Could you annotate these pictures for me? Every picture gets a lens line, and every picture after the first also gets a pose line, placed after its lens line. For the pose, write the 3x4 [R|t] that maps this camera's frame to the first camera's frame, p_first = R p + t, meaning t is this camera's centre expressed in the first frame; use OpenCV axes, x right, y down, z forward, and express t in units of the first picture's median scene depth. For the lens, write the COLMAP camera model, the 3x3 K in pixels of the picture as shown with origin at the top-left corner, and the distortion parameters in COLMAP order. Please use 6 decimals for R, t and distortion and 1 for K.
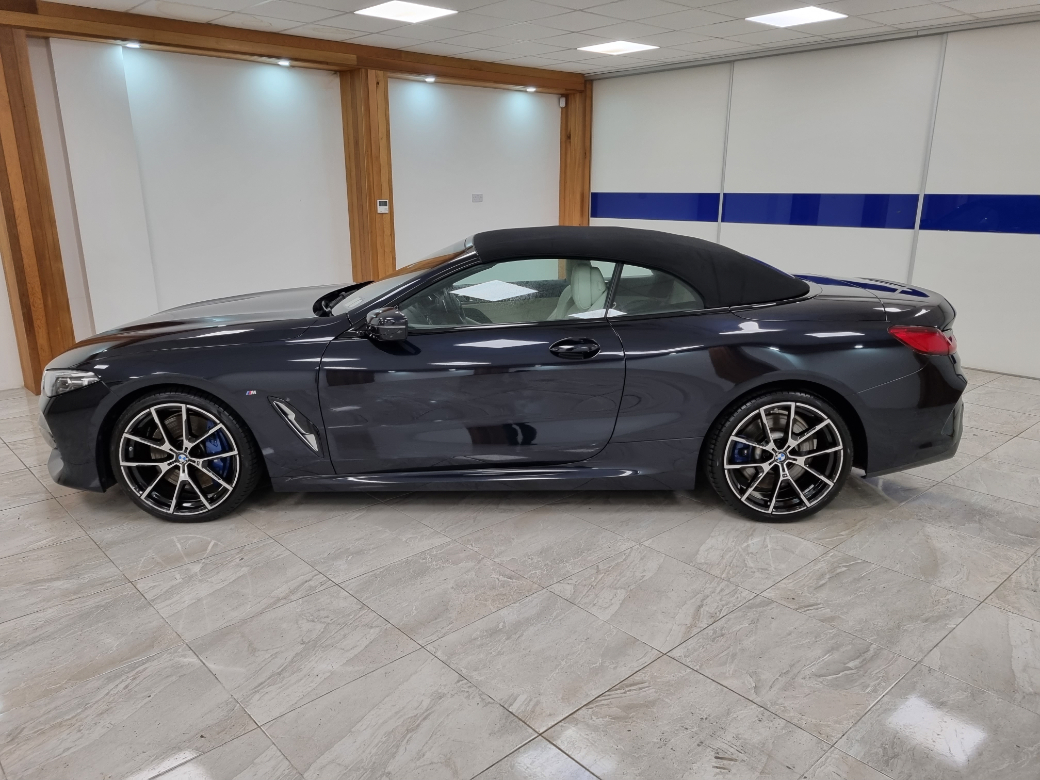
lens RADIAL K [[779.0, 0, 521.4], [0, 779.0, 397.1], [0, 0, 1]] dist [0.070980, -0.052569]
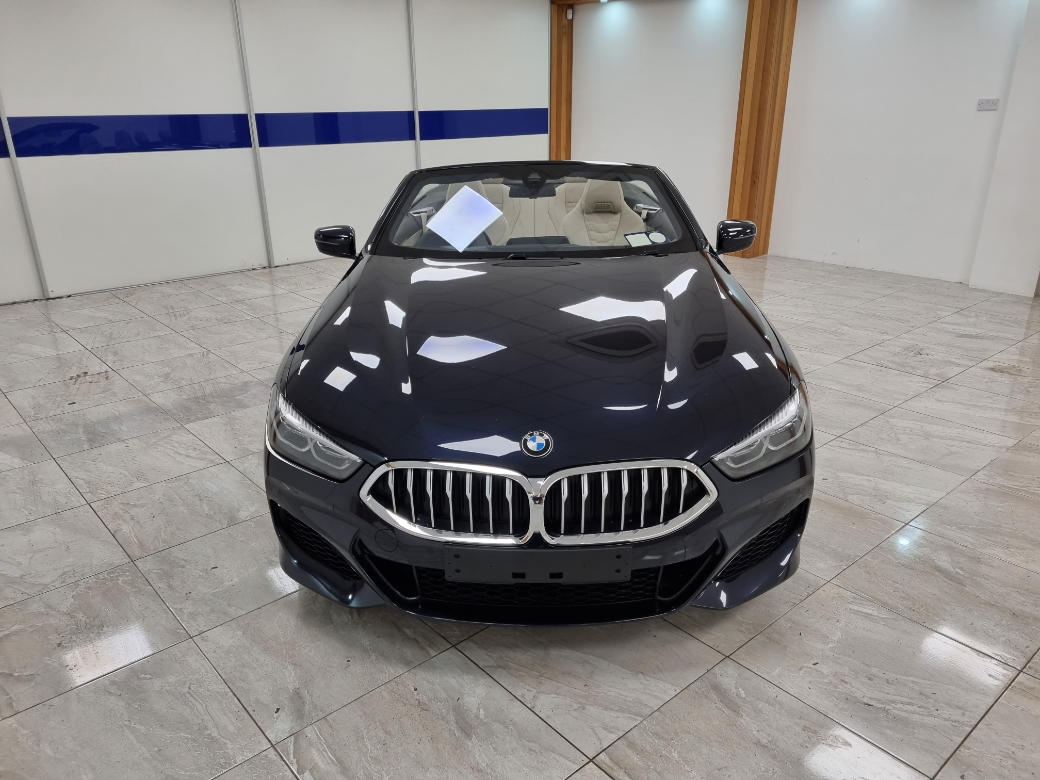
lens RADIAL K [[779.1, 0, 513.8], [0, 779.1, 396.6], [0, 0, 1]] dist [0.064839, -0.047124]
pose [[0.025570, -0.359126, 0.932939, -1.155755], [0.275772, 0.899566, 0.338721, -0.314630], [-0.960883, 0.248617, 0.122038, 1.115153]]
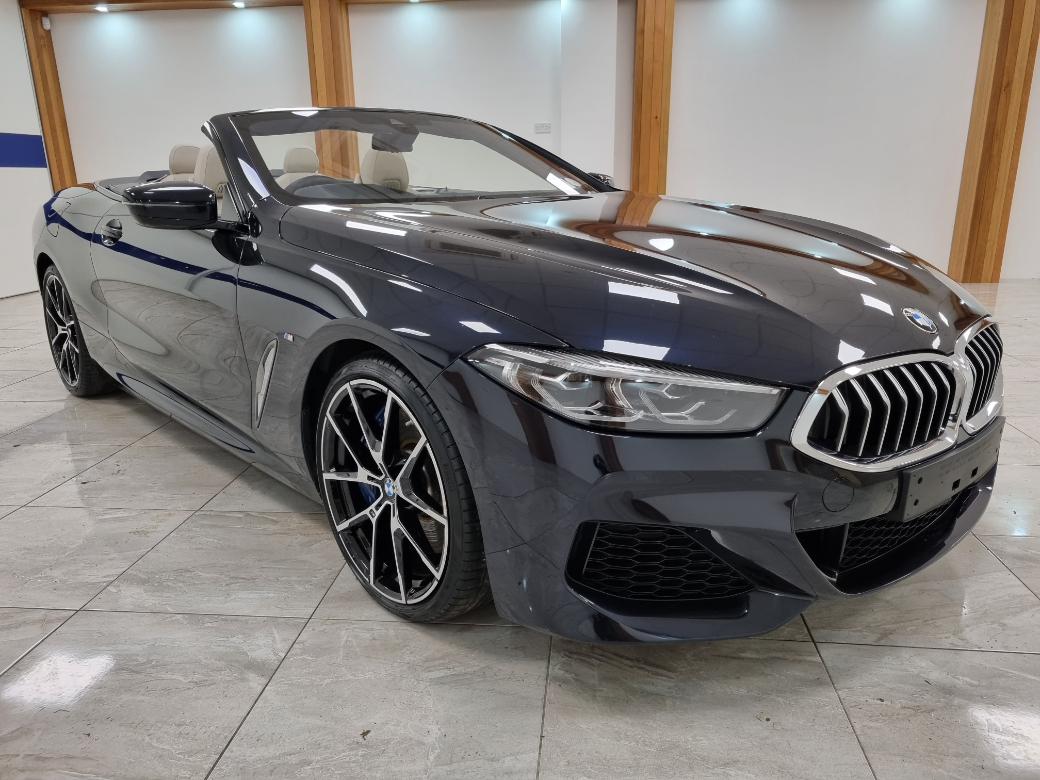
lens RADIAL K [[779.1, 0, 513.8], [0, 779.1, 396.6], [0, 0, 1]] dist [0.064839, -0.047124]
pose [[-0.664399, -0.193406, 0.721919, -0.818393], [0.214138, 0.876177, 0.431809, -0.295802], [-0.716043, 0.441484, -0.540716, 1.616939]]
